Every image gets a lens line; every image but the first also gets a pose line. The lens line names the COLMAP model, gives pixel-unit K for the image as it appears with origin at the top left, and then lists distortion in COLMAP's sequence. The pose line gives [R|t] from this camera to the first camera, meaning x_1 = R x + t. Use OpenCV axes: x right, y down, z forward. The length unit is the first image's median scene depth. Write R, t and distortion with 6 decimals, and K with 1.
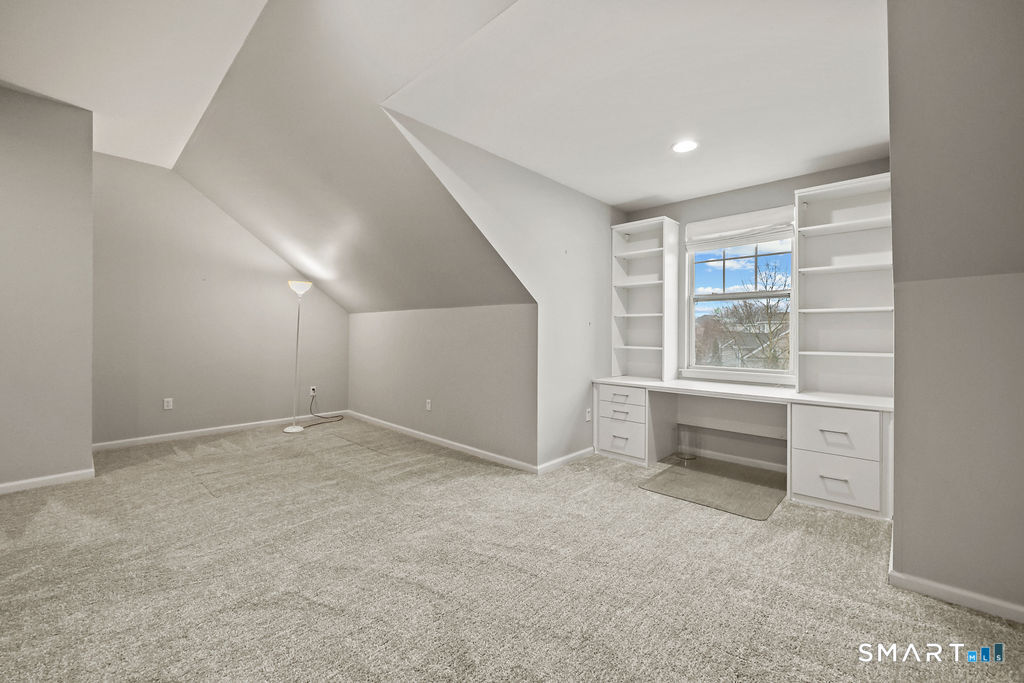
lens RADIAL K [[414.6, 0, 516.6], [0, 414.6, 339.9], [0, 0, 1]] dist [0.001214, -0.000521]
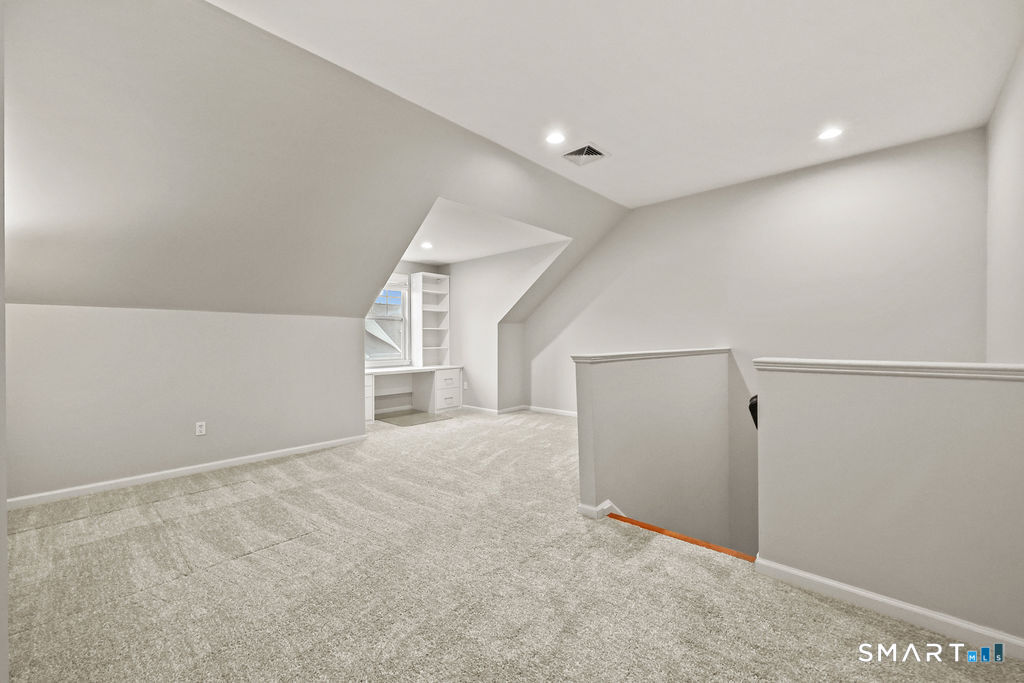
lens RADIAL K [[414.6, 0, 516.6], [0, 414.6, 339.9], [0, 0, 1]] dist [0.001214, -0.000521]
pose [[0.007340, -0.006517, 0.999952, -1.372198], [0.028625, 0.999570, 0.006304, -0.006966], [-0.999563, 0.028577, 0.007523, 0.488037]]
